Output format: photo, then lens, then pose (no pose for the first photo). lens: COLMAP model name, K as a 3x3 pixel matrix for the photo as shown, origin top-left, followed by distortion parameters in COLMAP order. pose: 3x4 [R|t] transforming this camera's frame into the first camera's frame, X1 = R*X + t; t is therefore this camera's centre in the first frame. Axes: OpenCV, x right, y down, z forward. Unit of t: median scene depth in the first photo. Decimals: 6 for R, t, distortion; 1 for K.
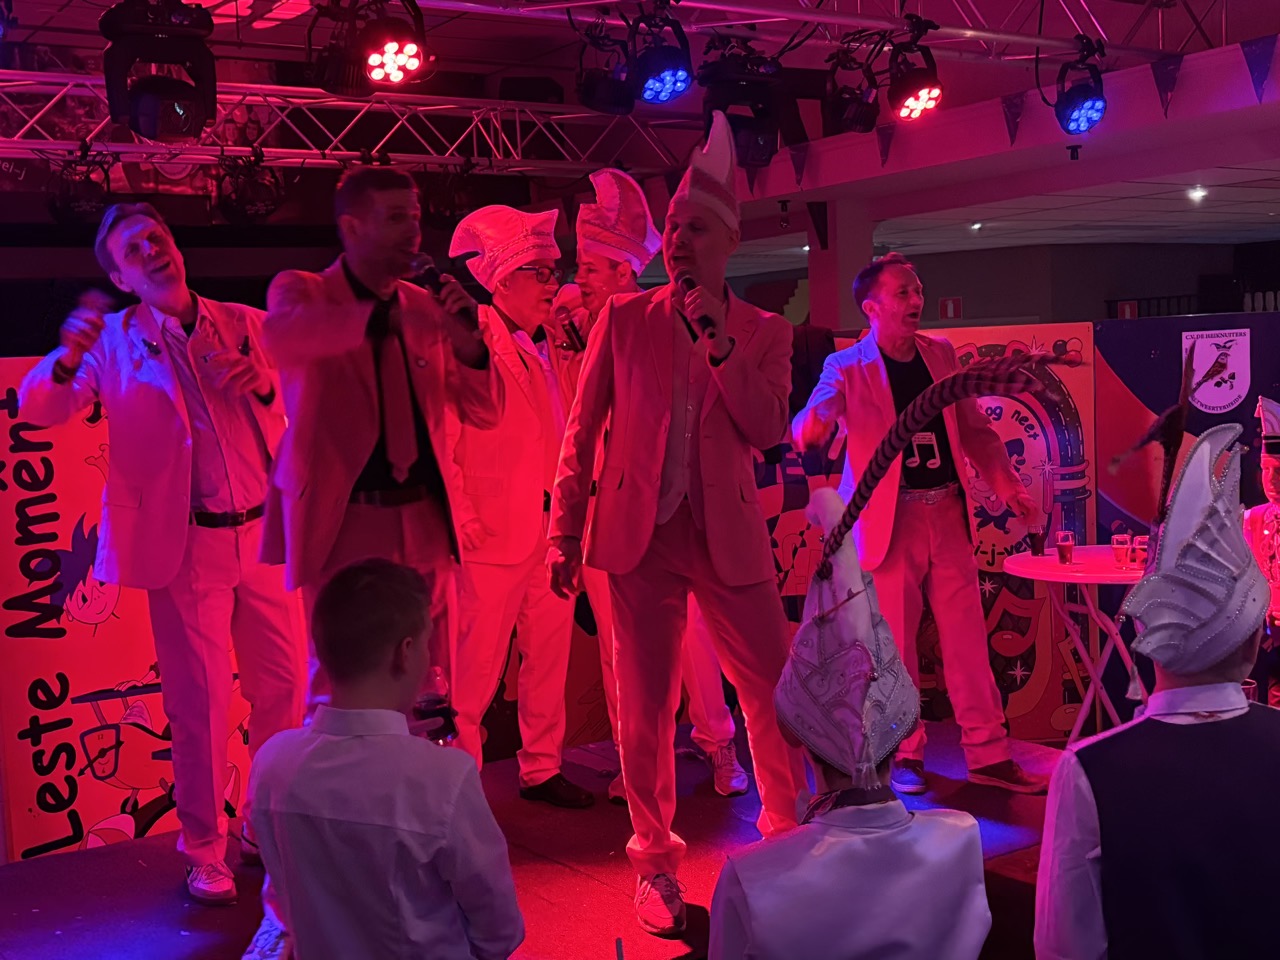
lens RADIAL K [[1539.8, 0, 640.0], [0, 1539.8, 480.0], [0, 0, 1]] dist [0.175864, -0.630976]
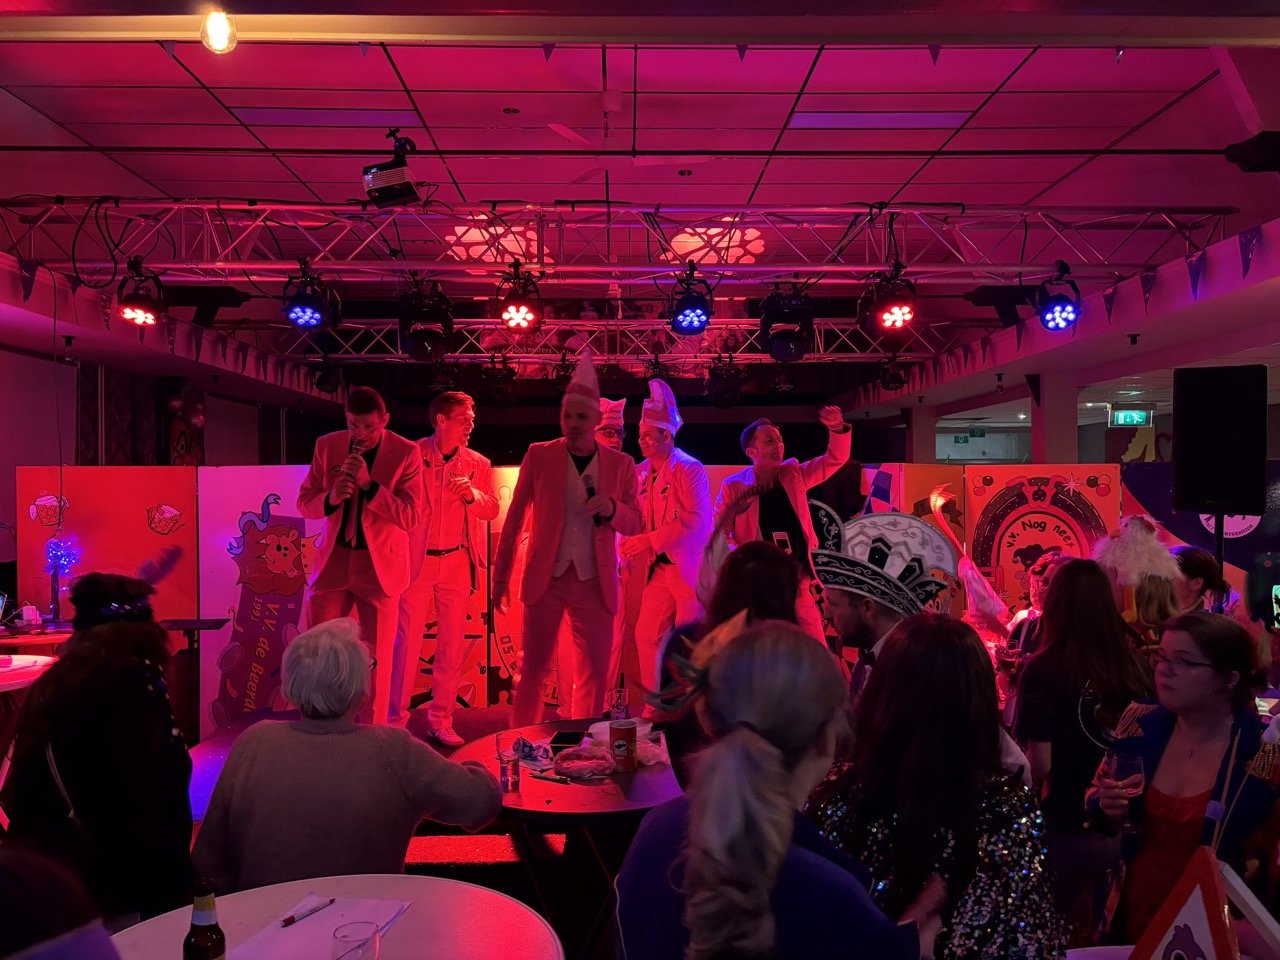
lens RADIAL K [[964.9, 0, 645.9], [0, 964.9, 477.1], [0, 0, 1]] dist [0.024078, -0.008391]
pose [[0.842681, 0.035701, -0.537228, 0.396065], [-0.072752, 0.996198, -0.047915, -0.019544], [0.533475, 0.079461, 0.842075, 0.073446]]
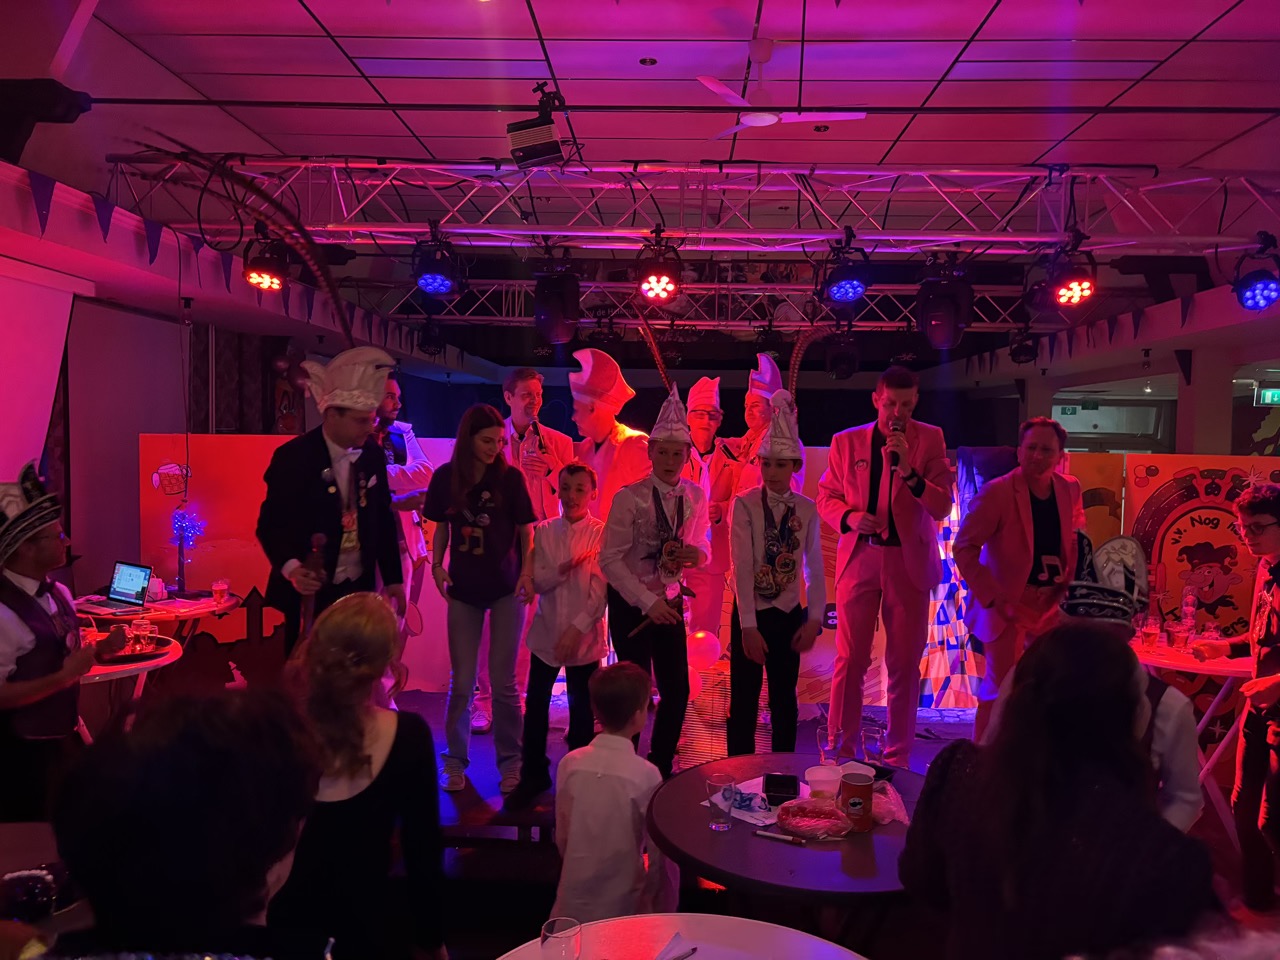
lens RADIAL K [[964.9, 0, 645.9], [0, 964.9, 477.1], [0, 0, 1]] dist [0.024078, -0.008391]
pose [[0.806774, 0.083391, -0.584946, 0.317521], [-0.099655, 0.995012, 0.004404, -0.037591], [0.582396, 0.054740, 0.811060, 0.076732]]
